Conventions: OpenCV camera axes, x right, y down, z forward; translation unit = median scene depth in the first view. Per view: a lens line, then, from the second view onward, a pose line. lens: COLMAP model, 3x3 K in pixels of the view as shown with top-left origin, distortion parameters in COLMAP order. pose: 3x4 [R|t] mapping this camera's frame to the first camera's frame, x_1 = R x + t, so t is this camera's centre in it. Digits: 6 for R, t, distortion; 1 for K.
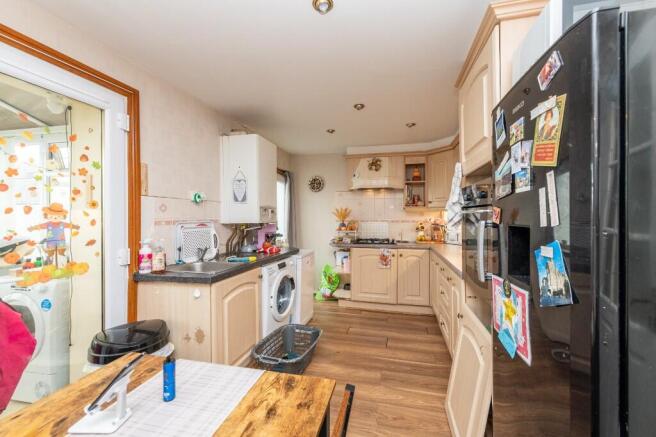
lens RADIAL K [[254.0, 0, 335.6], [0, 254.0, 218.5], [0, 0, 1]] dist [0.014209, -0.005913]
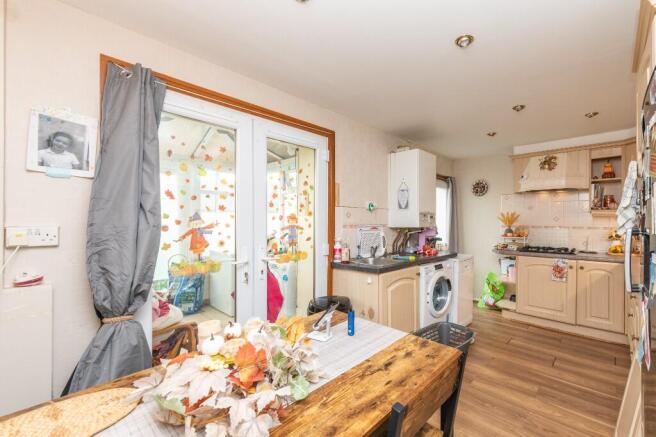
lens RADIAL K [[266.8, 0, 379.3], [0, 266.8, 222.1], [0, 0, 1]] dist [0.000519, -0.000133]
pose [[0.887988, 0.004602, -0.459843, 0.085218], [-0.005983, 0.999981, -0.001546, -0.002831], [0.459828, 0.004124, 0.887999, -0.127194]]
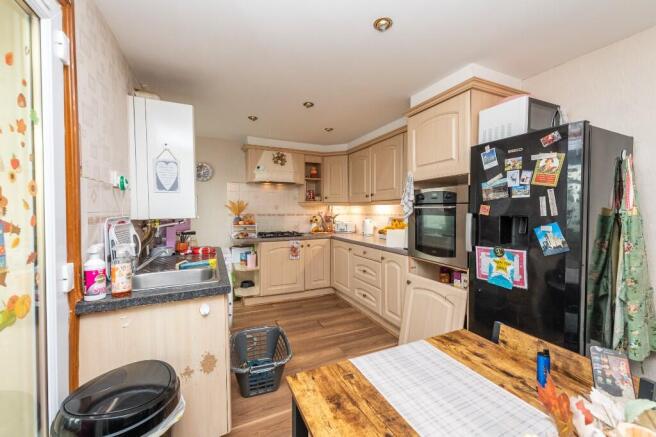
lens RADIAL K [[258.2, 0, 316.9], [0, 258.2, 216.9], [0, 0, 1]] dist [0.011421, -0.005527]
pose [[0.801137, -0.013823, 0.598321, -0.482612], [0.001993, 0.999789, 0.020429, -0.001754], [-0.598478, -0.015174, 0.800996, 0.115305]]
